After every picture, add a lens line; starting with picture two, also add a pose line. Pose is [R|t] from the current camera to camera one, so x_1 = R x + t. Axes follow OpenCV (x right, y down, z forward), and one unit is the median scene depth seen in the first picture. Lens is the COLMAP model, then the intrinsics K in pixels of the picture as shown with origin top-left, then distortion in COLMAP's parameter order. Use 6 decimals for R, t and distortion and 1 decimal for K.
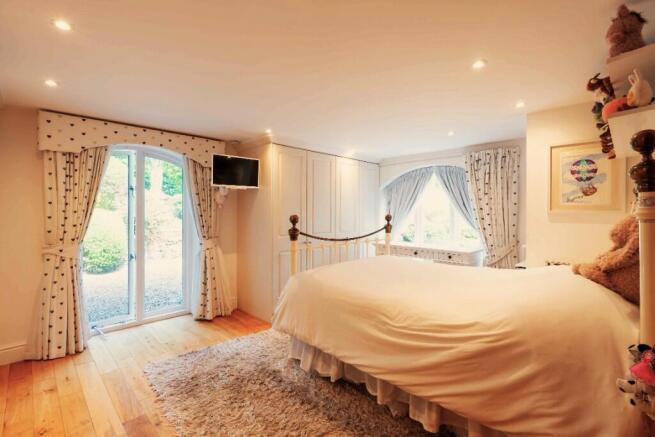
lens RADIAL K [[297.0, 0, 328.1], [0, 297.0, 213.7], [0, 0, 1]] dist [-0.003182, -0.000097]
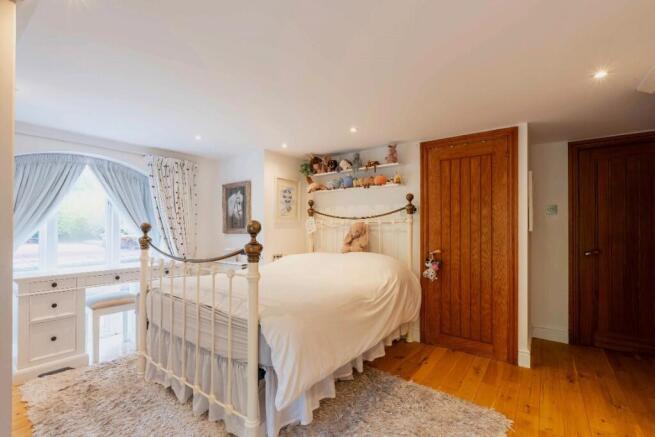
lens RADIAL K [[297.0, 0, 328.1], [0, 297.0, 222.6], [0, 0, 1]] dist [-0.003182, -0.000097]
pose [[-0.128475, 0.007504, 0.991684, -0.753639], [0.003221, 0.999969, -0.007150, 0.011336], [-0.991708, 0.002276, -0.128495, 0.925360]]
